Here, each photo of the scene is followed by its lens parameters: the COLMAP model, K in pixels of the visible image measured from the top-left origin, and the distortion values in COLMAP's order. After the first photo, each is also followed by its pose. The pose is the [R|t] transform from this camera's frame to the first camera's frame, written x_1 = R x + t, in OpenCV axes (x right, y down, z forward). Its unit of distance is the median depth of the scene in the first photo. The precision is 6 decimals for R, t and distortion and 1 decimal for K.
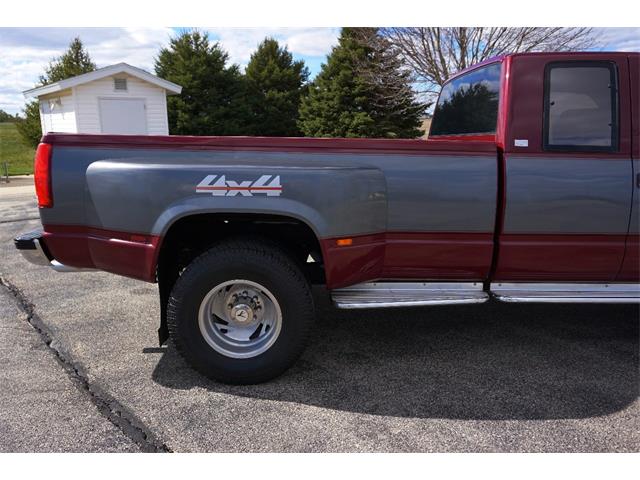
lens RADIAL K [[507.0, 0, 320.0], [0, 507.0, 240.0], [0, 0, 1]] dist [-0.037564, 0.043320]
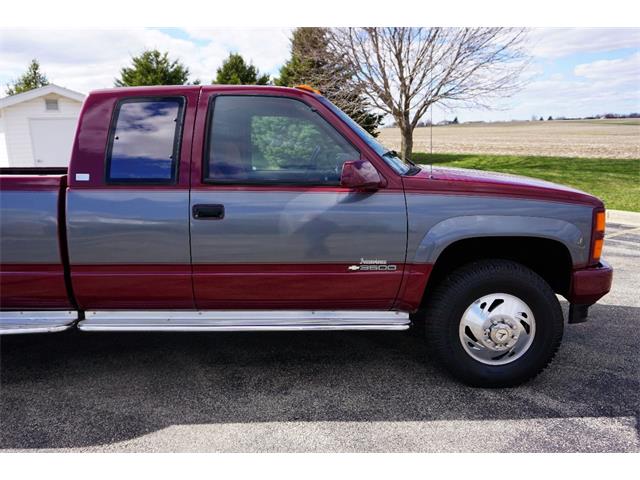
lens RADIAL K [[507.0, 0, 320.0], [0, 507.0, 240.0], [0, 0, 1]] dist [-0.037564, 0.043320]
pose [[0.999158, -0.012503, -0.039088, 0.143542], [0.011846, 0.999786, -0.016981, -0.006224], [0.039291, 0.016503, 0.999091, -0.001959]]
